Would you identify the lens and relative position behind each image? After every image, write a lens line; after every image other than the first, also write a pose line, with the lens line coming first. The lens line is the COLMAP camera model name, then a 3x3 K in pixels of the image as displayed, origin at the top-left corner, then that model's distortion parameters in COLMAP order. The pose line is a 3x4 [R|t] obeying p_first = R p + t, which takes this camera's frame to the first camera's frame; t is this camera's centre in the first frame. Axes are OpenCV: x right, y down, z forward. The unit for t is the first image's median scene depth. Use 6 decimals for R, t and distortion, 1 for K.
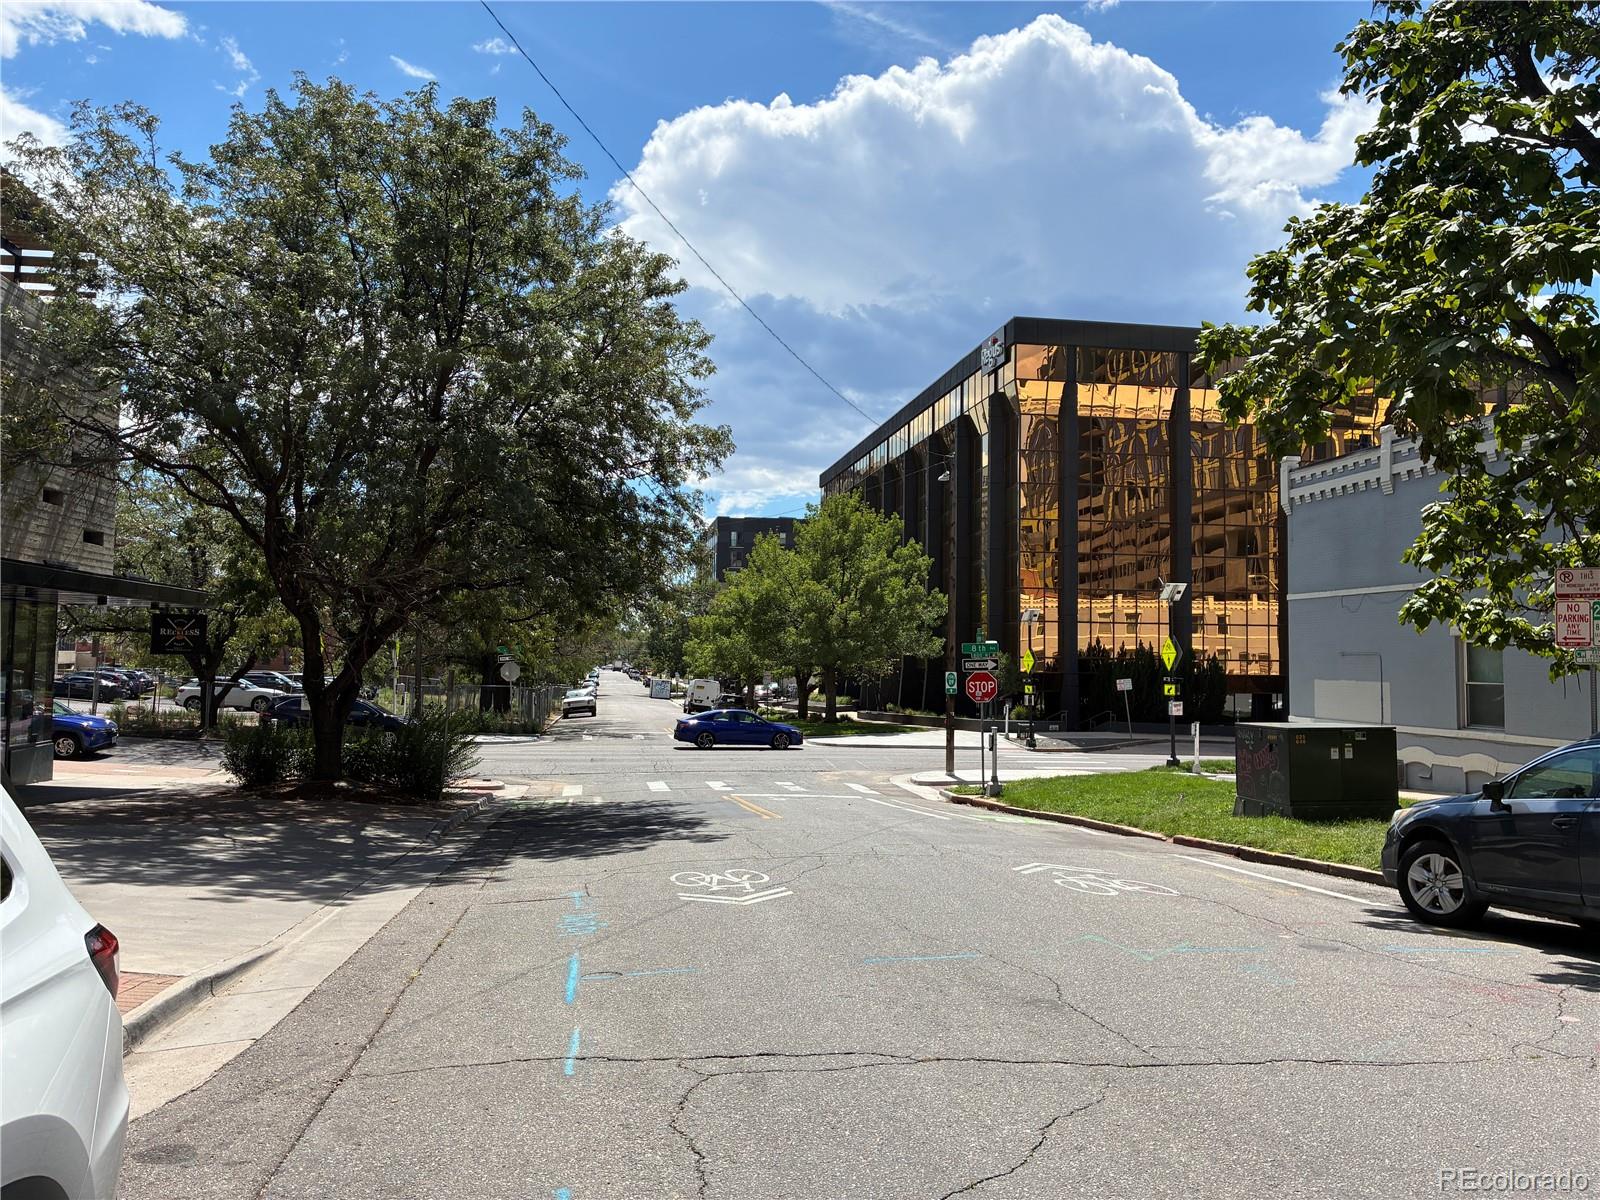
lens RADIAL K [[1207.2, 0, 807.3], [0, 1207.2, 597.9], [0, 0, 1]] dist [0.053948, -0.082040]
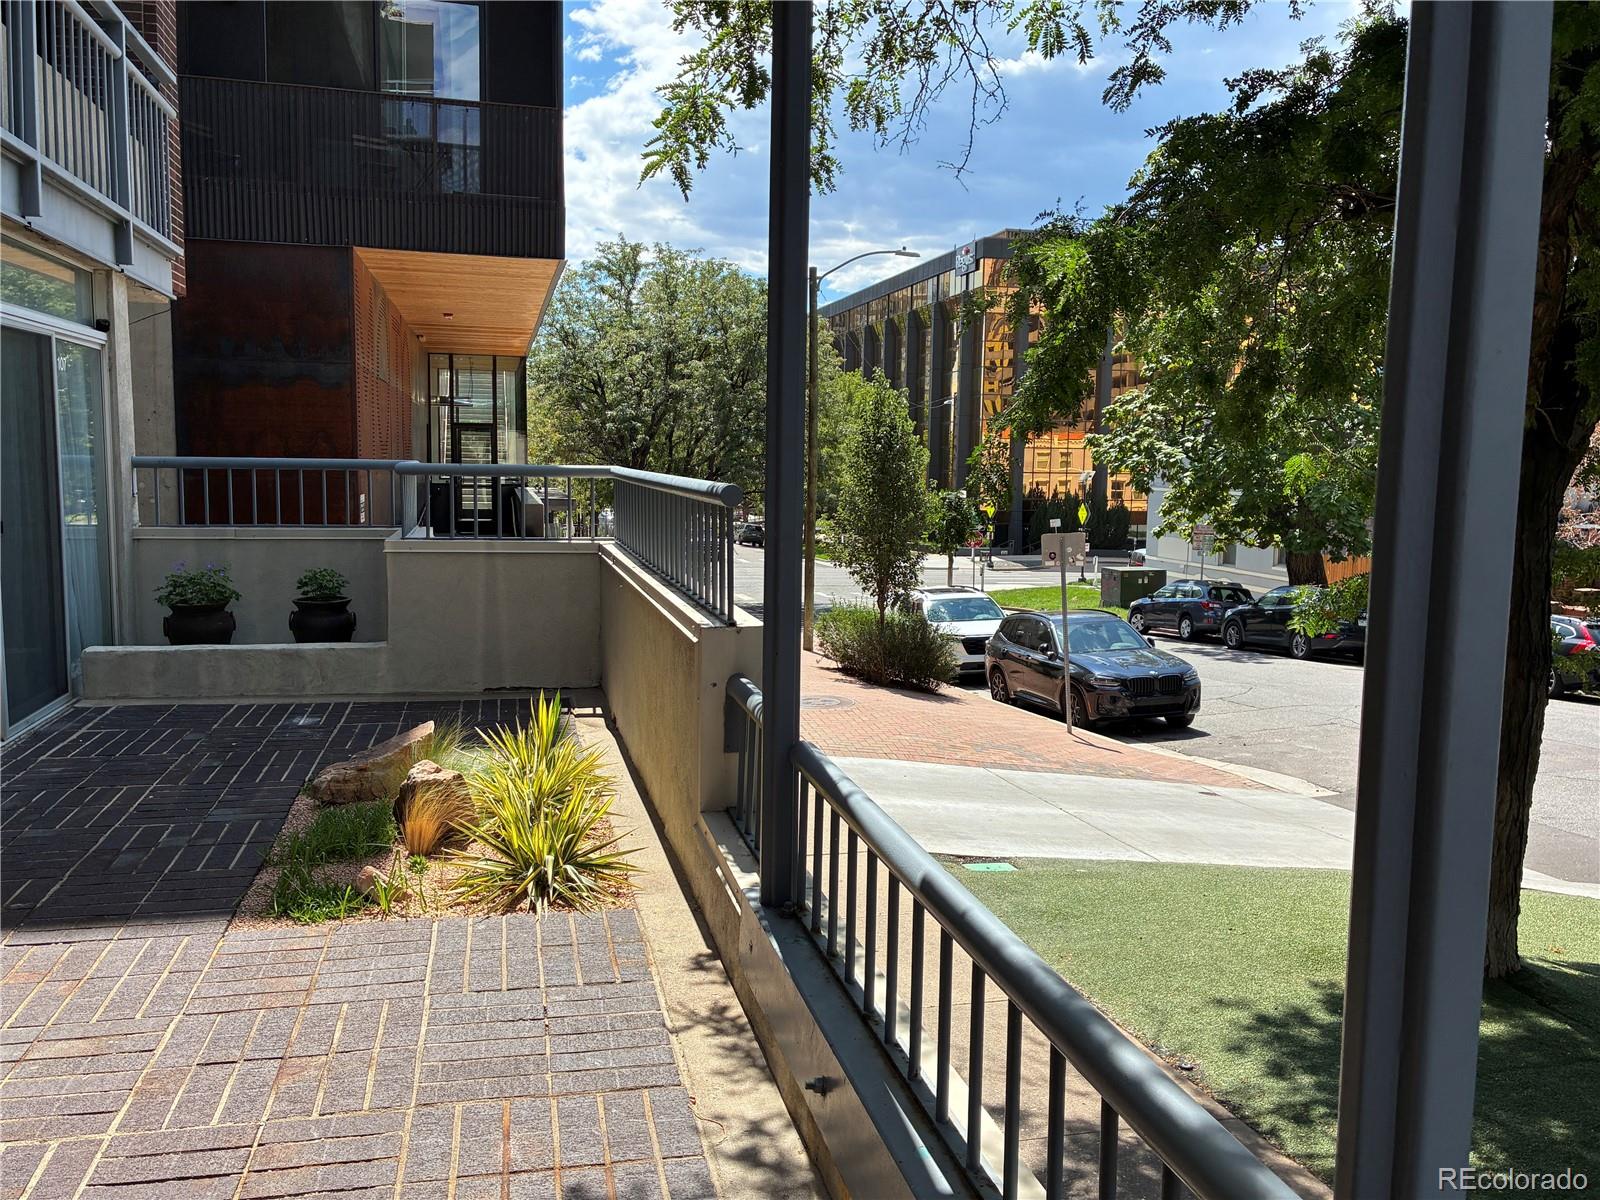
lens RADIAL K [[1299.9, 0, 800.0], [0, 1299.9, 600.0], [0, 0, 1]] dist [0.000709, 0.000066]
pose [[0.998116, 0.001599, 0.061335, -0.124279], [-0.011337, 0.987252, 0.158759, -0.074481], [-0.060300, -0.159155, 0.985410, -0.475079]]
